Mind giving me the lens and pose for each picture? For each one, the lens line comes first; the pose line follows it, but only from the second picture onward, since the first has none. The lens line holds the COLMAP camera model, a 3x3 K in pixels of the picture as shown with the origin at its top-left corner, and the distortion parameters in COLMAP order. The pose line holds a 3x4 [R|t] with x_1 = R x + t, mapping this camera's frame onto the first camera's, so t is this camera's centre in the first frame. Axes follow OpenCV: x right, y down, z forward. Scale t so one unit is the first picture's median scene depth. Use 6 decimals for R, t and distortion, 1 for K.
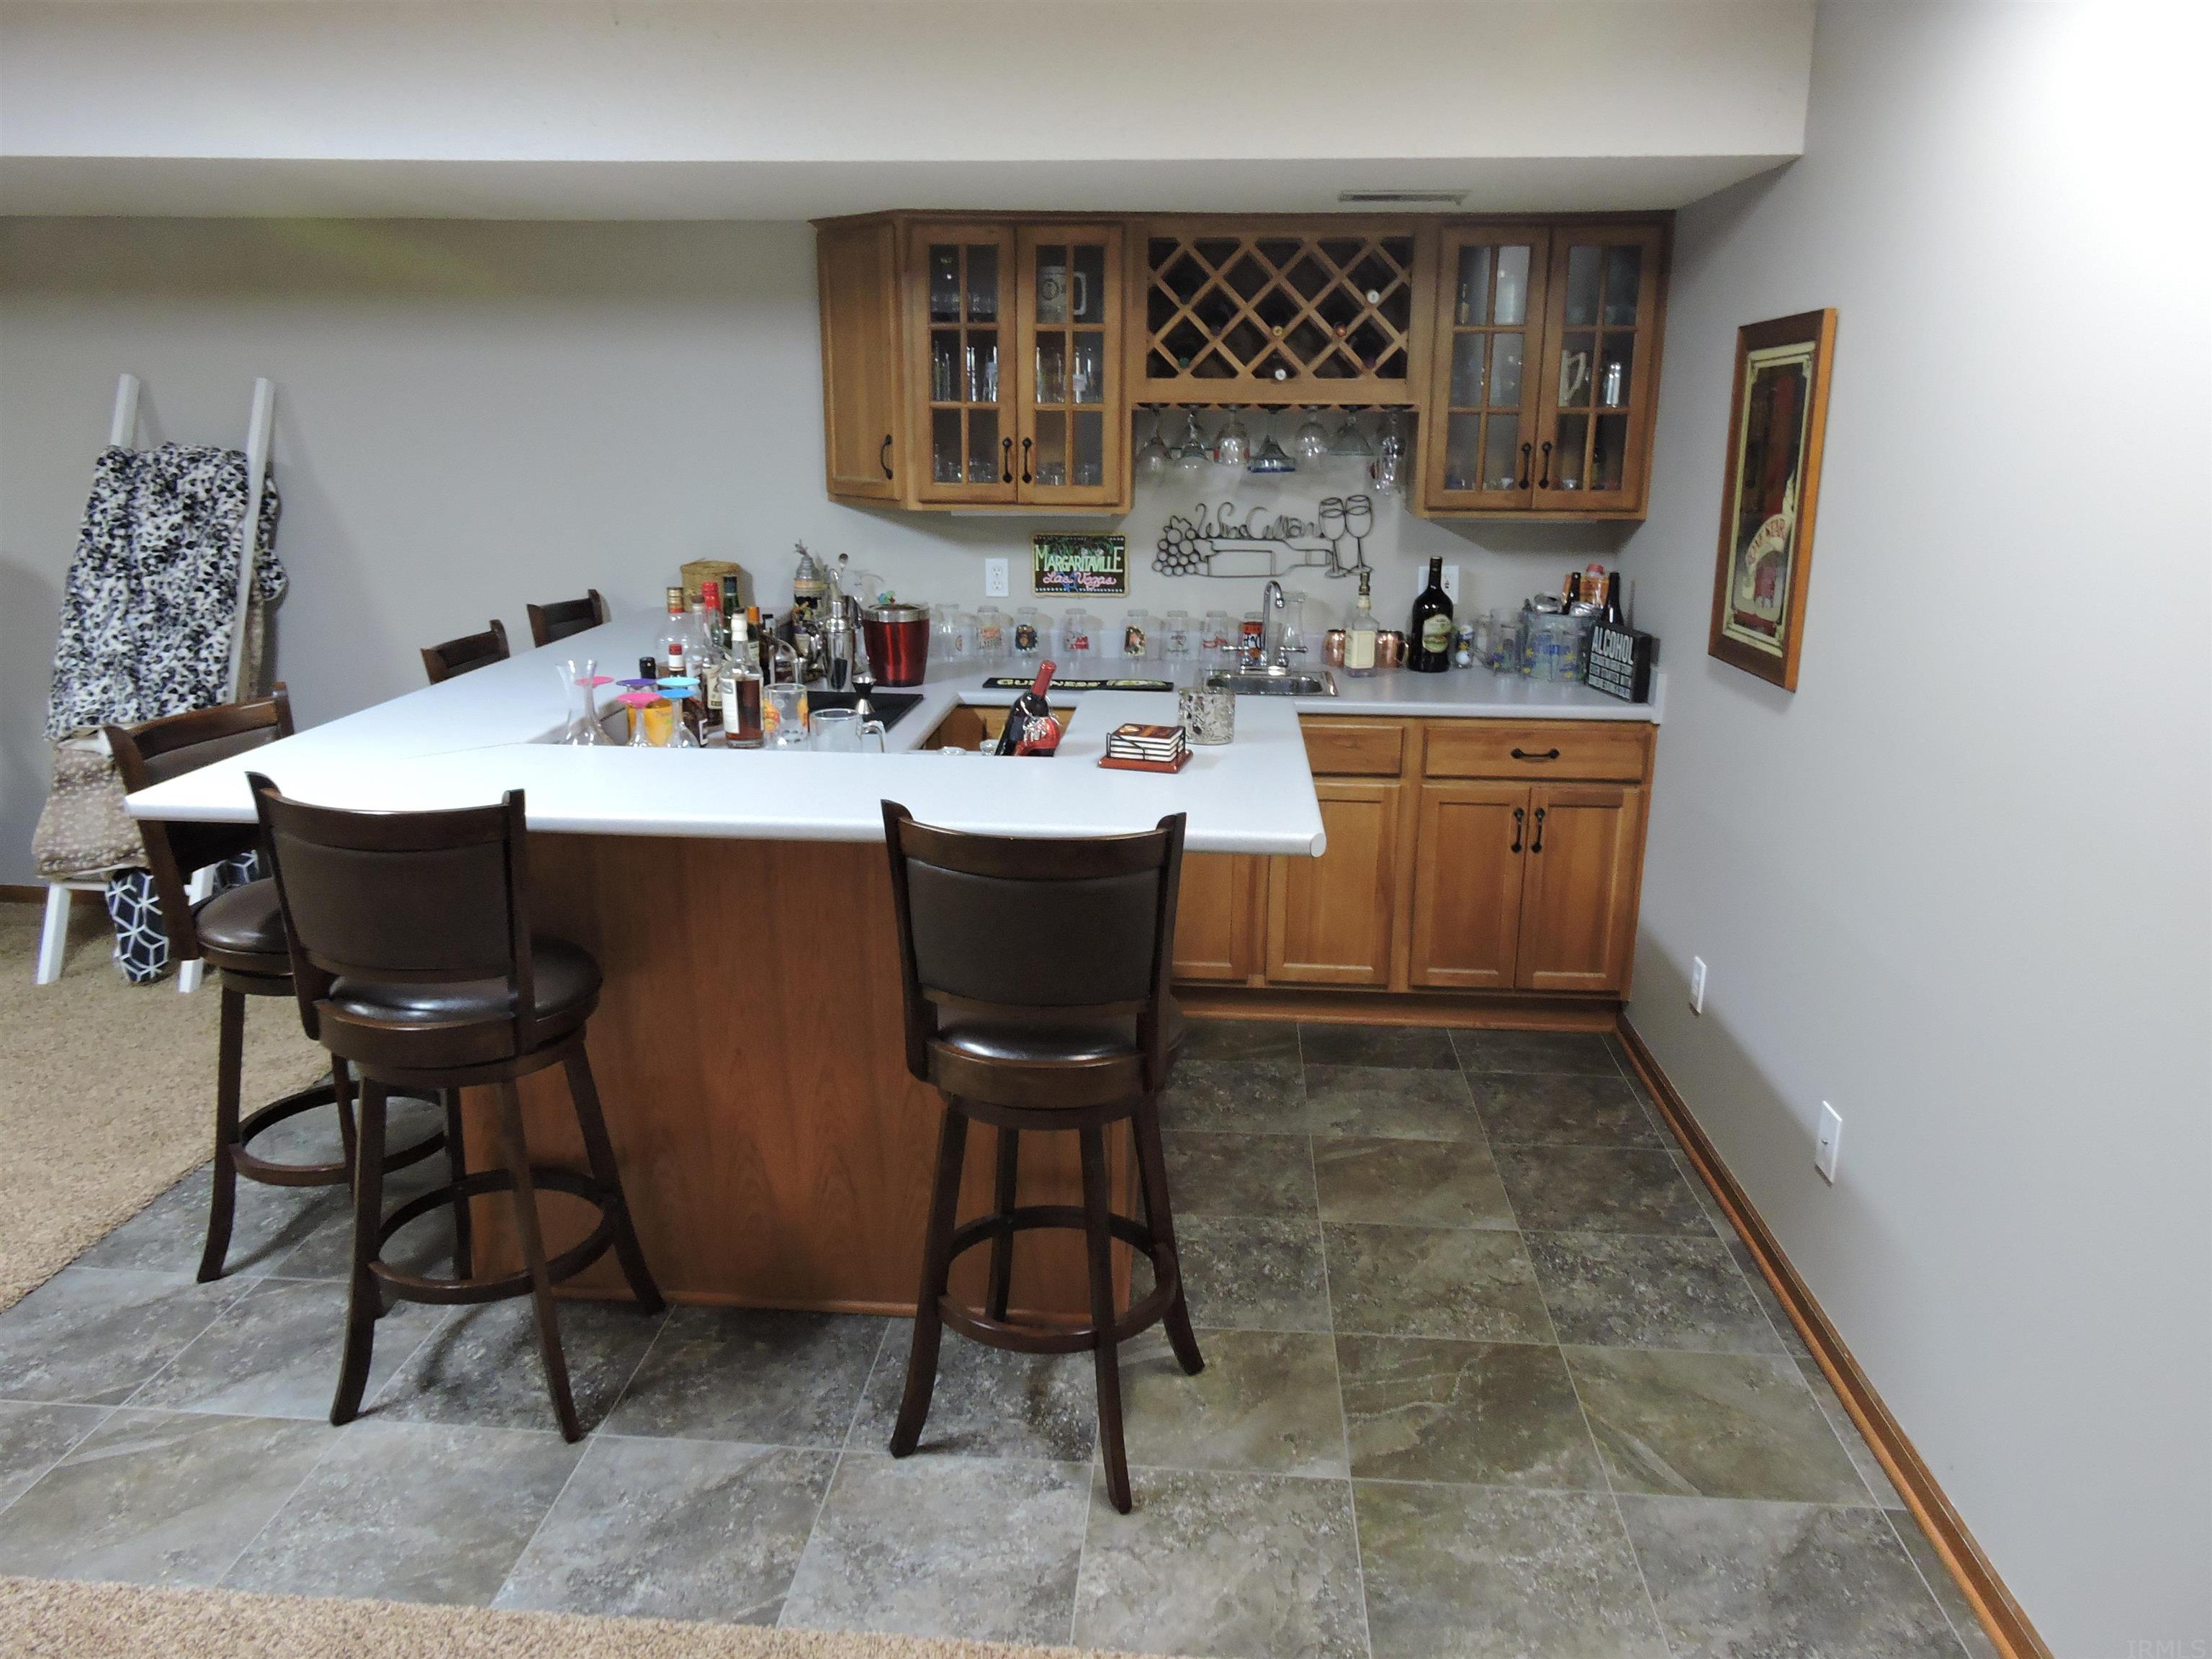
lens RADIAL K [[1558.3, 0, 1110.7], [0, 1558.3, 824.9], [0, 0, 1]] dist [-0.016101, 0.006190]
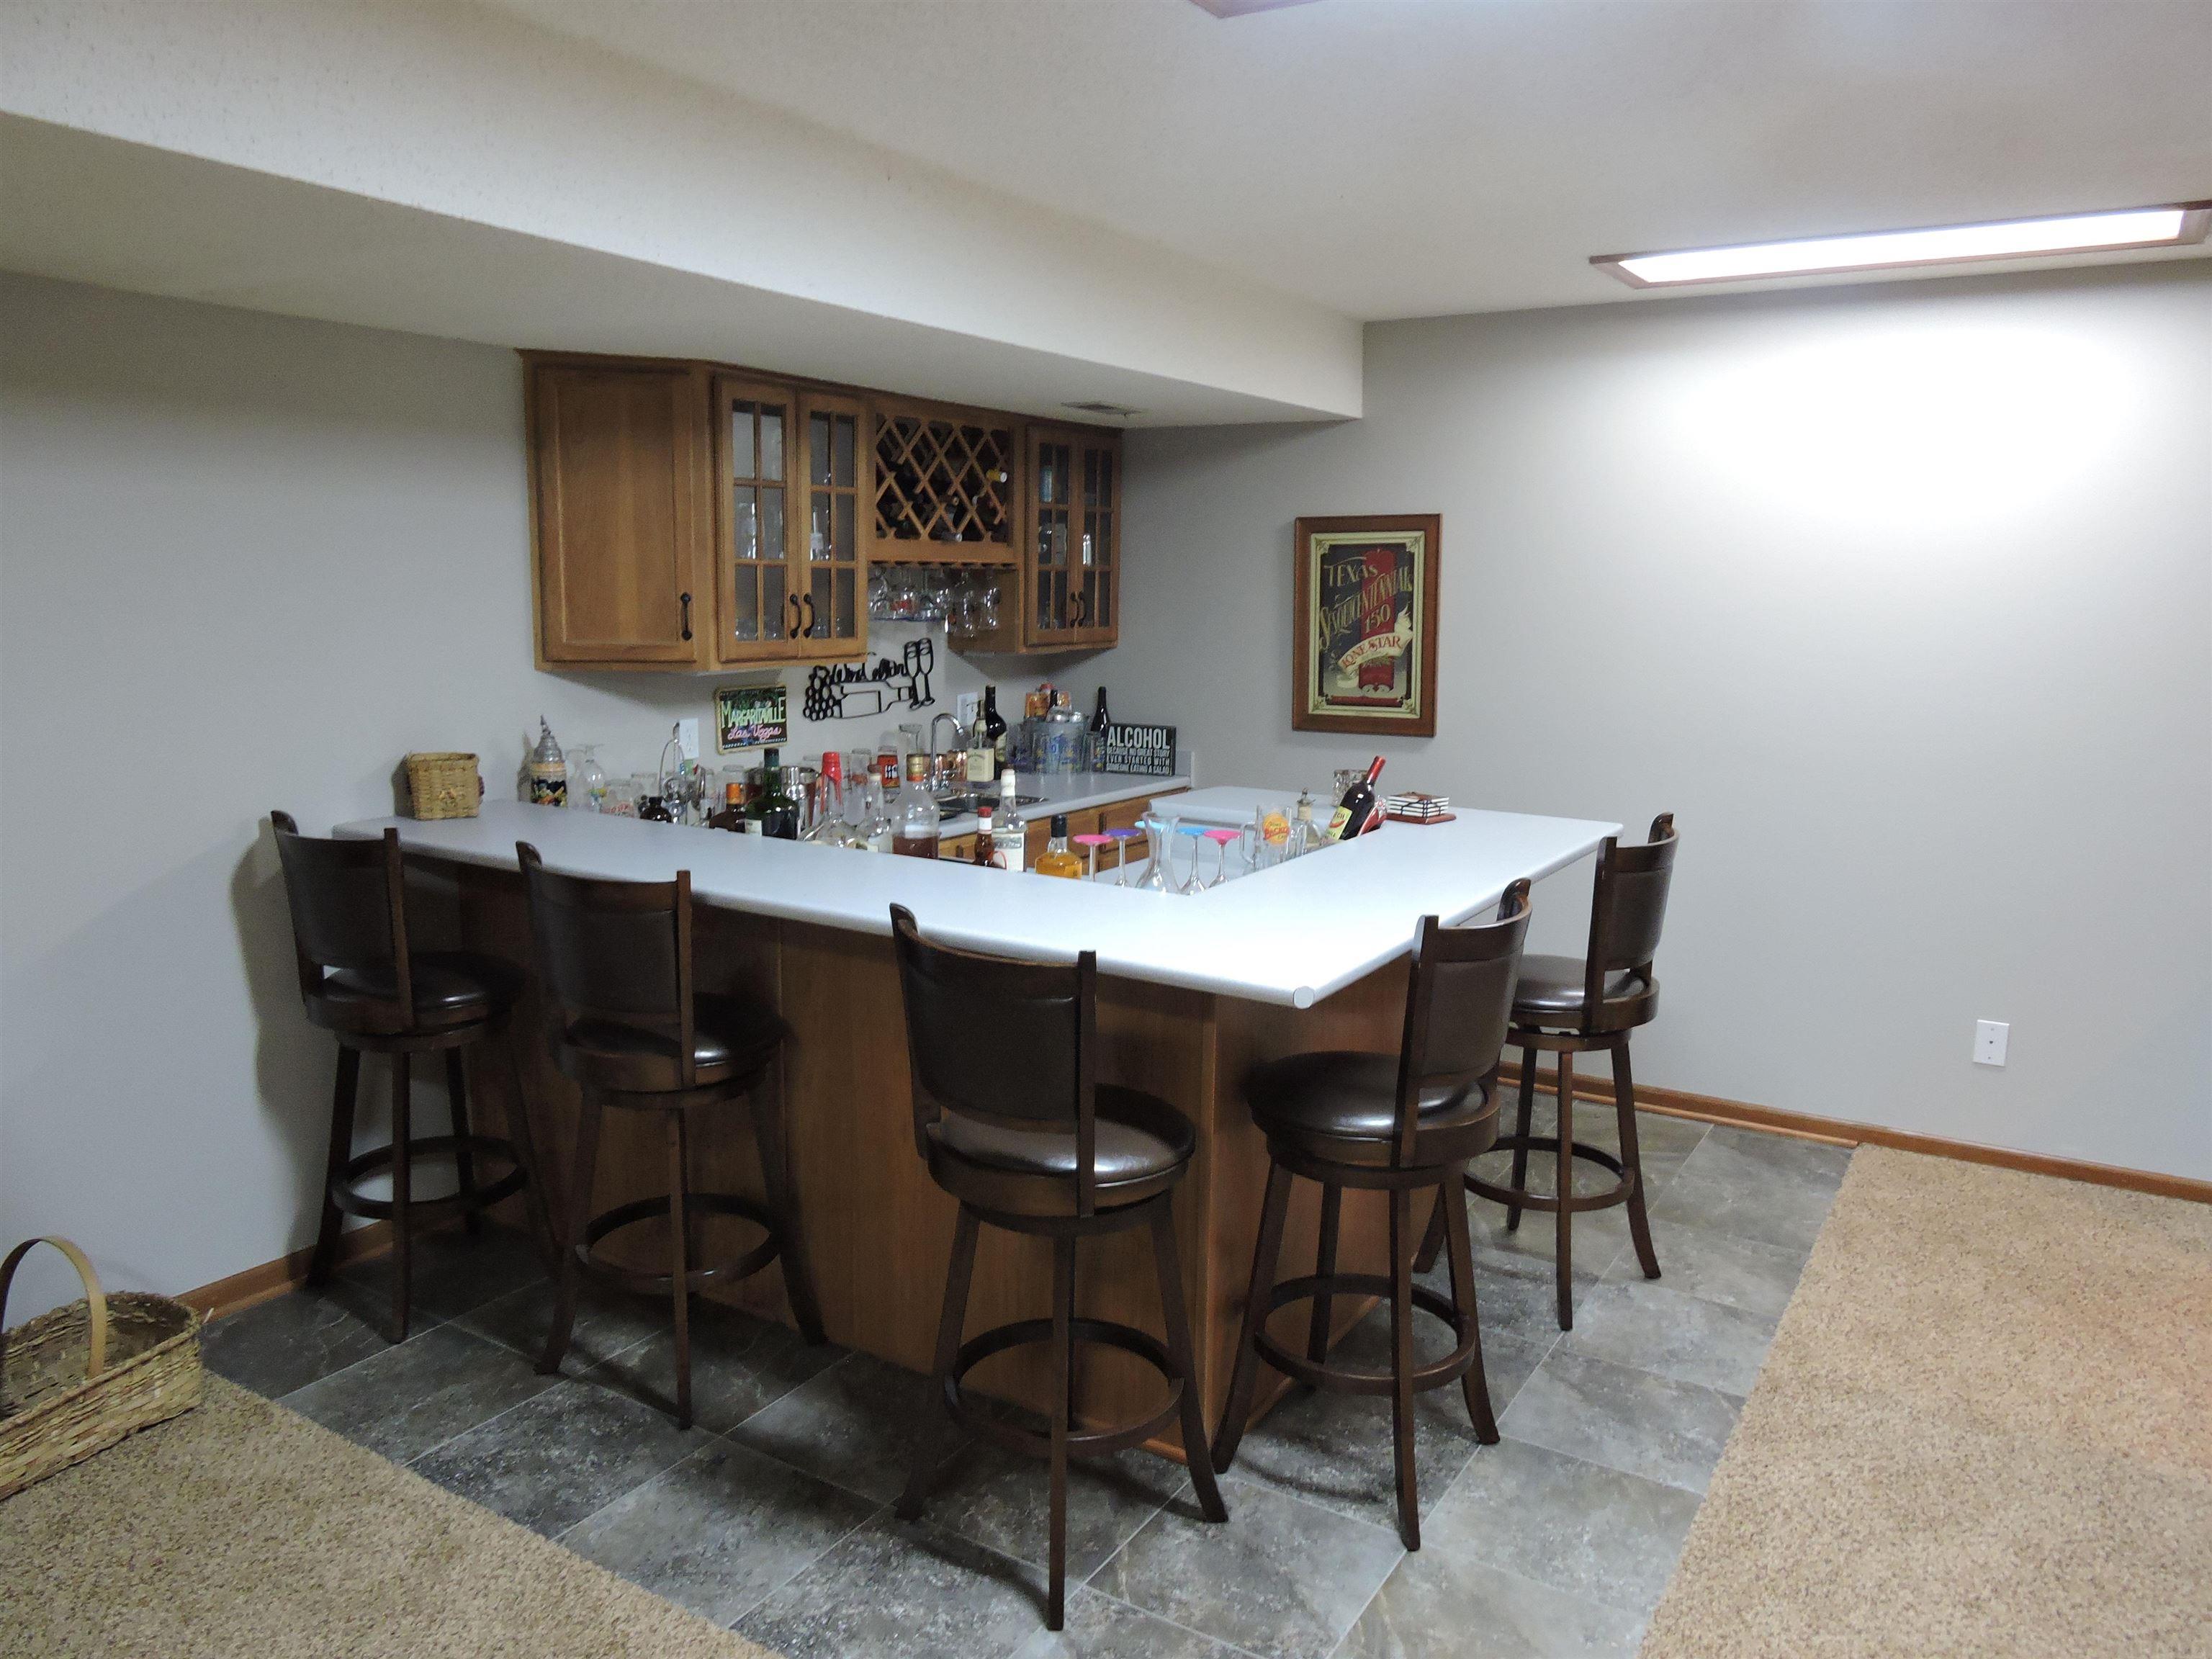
lens RADIAL K [[1558.3, 0, 1100.3], [0, 1558.3, 829.1], [0, 0, 1]] dist [-0.016101, 0.006190]
pose [[0.474361, -0.145979, 0.868143, -0.839559], [0.216661, 0.975182, 0.045592, -0.100551], [-0.853252, 0.166466, 0.494216, 0.348613]]
